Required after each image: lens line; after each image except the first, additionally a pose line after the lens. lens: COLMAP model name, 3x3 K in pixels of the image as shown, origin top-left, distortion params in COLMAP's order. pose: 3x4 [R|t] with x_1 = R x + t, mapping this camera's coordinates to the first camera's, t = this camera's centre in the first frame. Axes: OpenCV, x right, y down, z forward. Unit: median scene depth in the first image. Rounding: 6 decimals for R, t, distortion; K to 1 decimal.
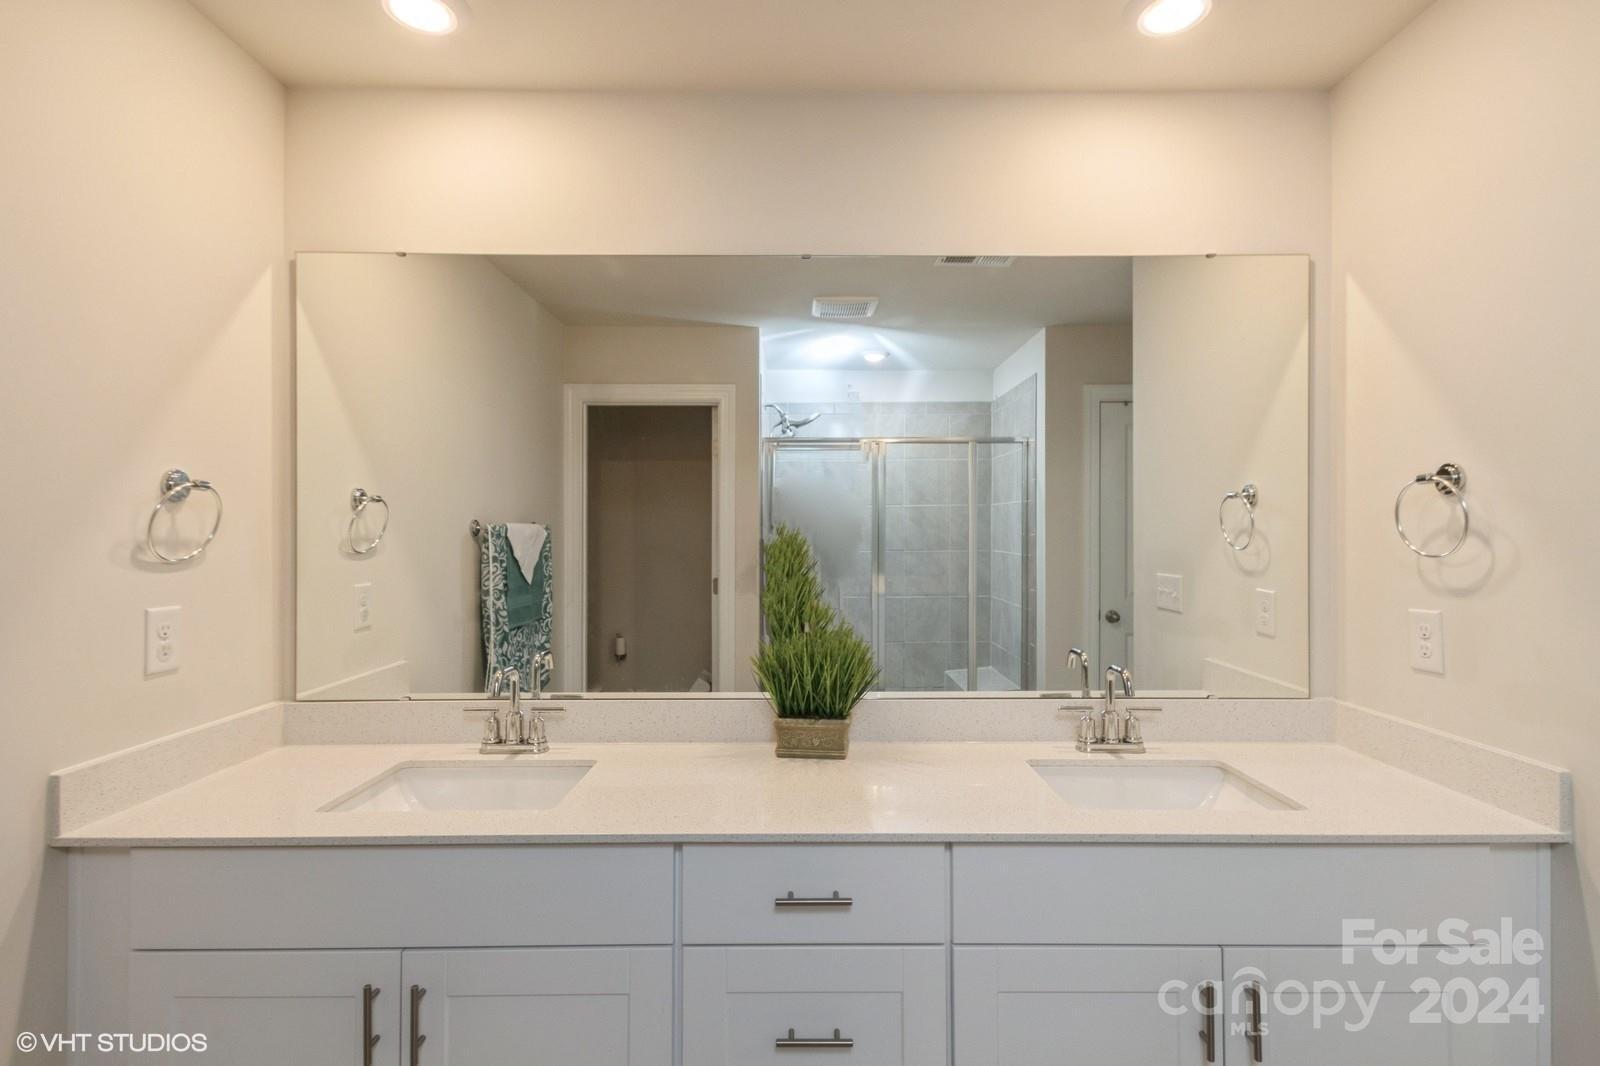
lens RADIAL K [[756.3, 0, 805.0], [0, 756.3, 531.2], [0, 0, 1]] dist [0.011468, -0.001418]
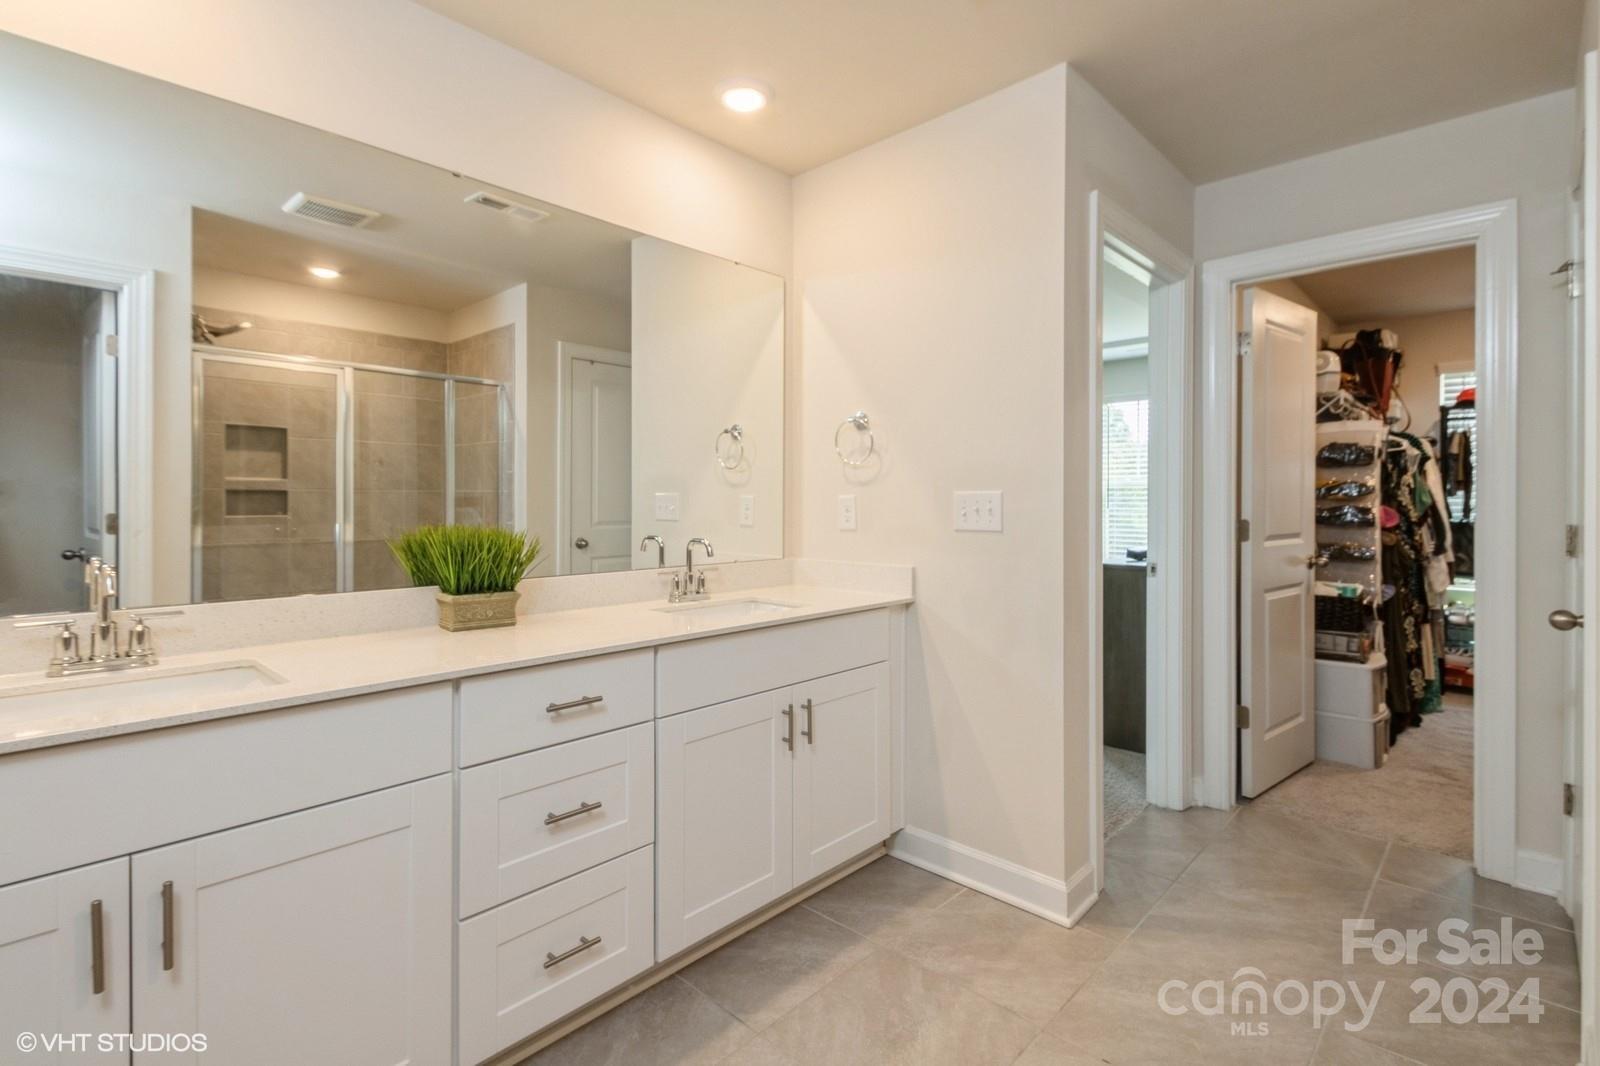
lens RADIAL K [[756.3, 0, 798.8], [0, 756.3, 520.6], [0, 0, 1]] dist [0.011468, -0.001418]
pose [[0.685147, -0.012369, 0.728300, -0.491847], [-0.005887, 0.999729, 0.022517, 0.111888], [-0.728381, -0.019715, 0.684888, -0.107395]]
